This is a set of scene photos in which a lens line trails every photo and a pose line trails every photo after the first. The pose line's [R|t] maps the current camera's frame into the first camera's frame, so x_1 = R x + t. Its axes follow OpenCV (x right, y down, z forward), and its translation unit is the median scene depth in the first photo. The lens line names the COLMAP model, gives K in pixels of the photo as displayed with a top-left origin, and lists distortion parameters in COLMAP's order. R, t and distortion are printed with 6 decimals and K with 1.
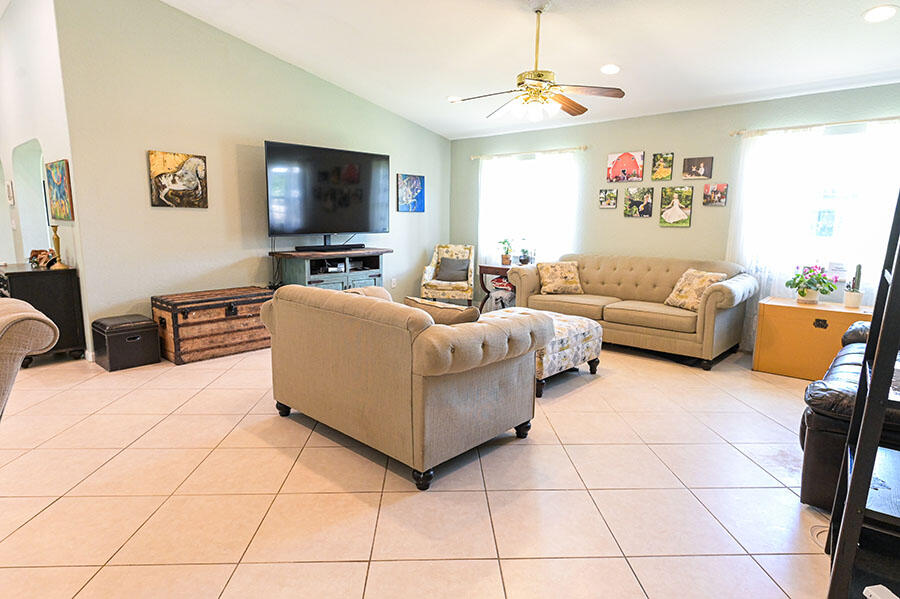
lens RADIAL K [[515.3, 0, 450.0], [0, 515.3, 299.5], [0, 0, 1]] dist [0.004687, -0.001379]
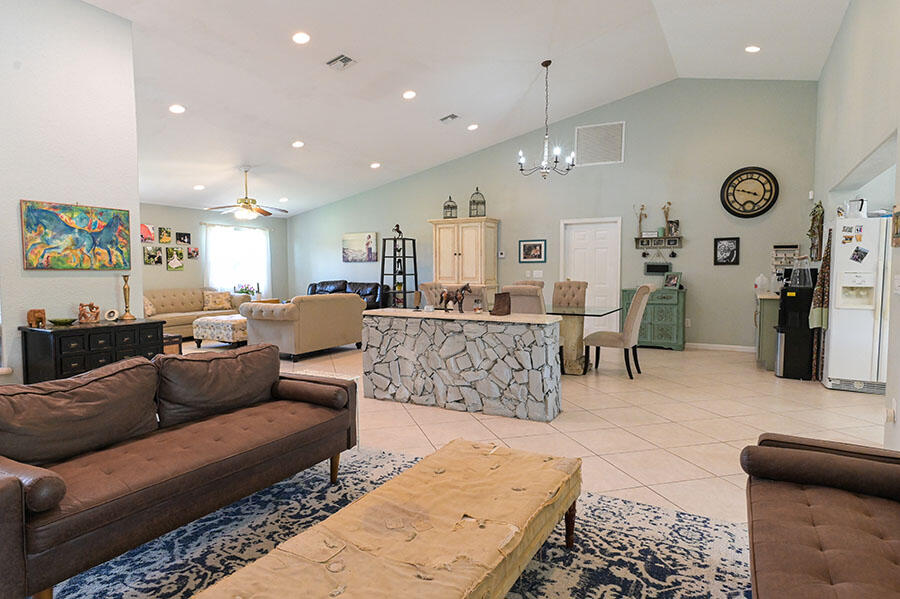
lens RADIAL K [[515.3, 0, 450.0], [0, 515.3, 299.5], [0, 0, 1]] dist [0.004687, -0.001379]
pose [[-0.239798, -0.066938, 0.968512, -1.482215], [0.155362, 0.982117, 0.106345, -0.084651], [-0.958311, 0.175972, -0.225110, 0.517844]]
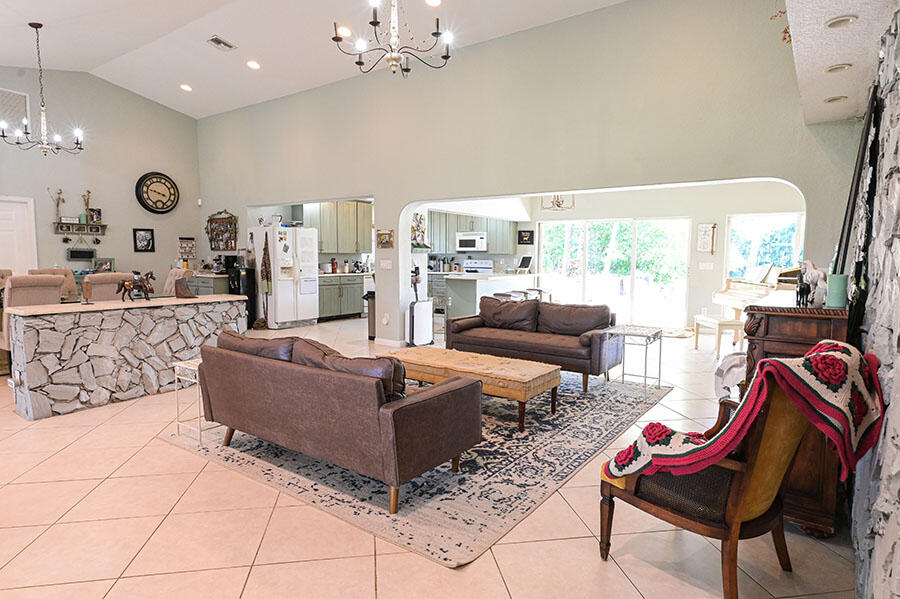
lens RADIAL K [[507.0, 0, 450.0], [0, 507.0, 299.5], [0, 0, 1]] dist [0.007282, -0.000073]
pose [[-0.991479, -0.006404, -0.130108, -1.064026], [-0.038250, 0.969076, 0.243780, -0.197118], [0.124523, 0.246679, -0.961064, 1.186691]]
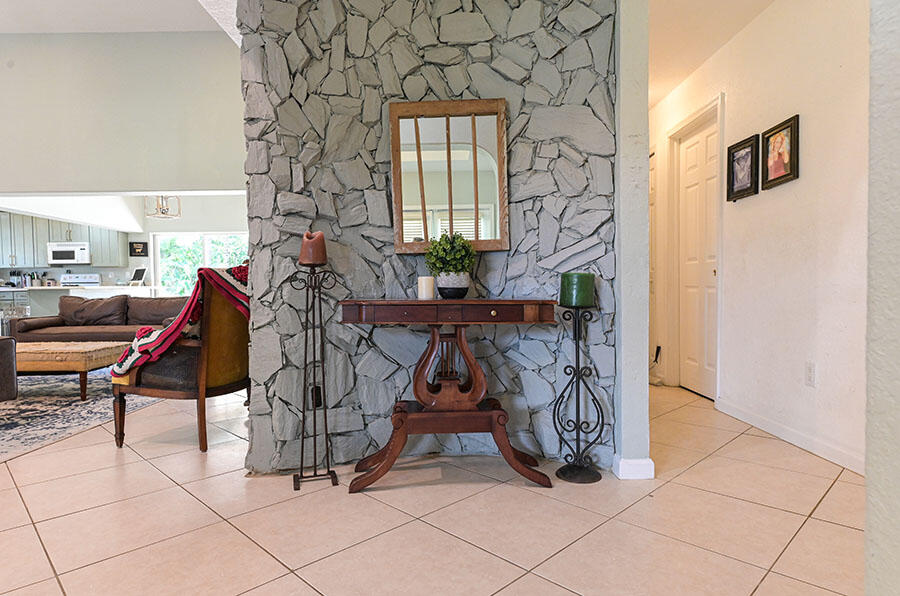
lens RADIAL K [[515.3, 0, 450.0], [0, 515.3, 298.0], [0, 0, 1]] dist [0.004687, -0.001379]
pose [[-0.726594, 0.015820, -0.686885, -1.127702], [-0.102095, 0.986150, 0.130710, -0.153900], [0.679440, 0.165100, -0.714915, 1.451574]]
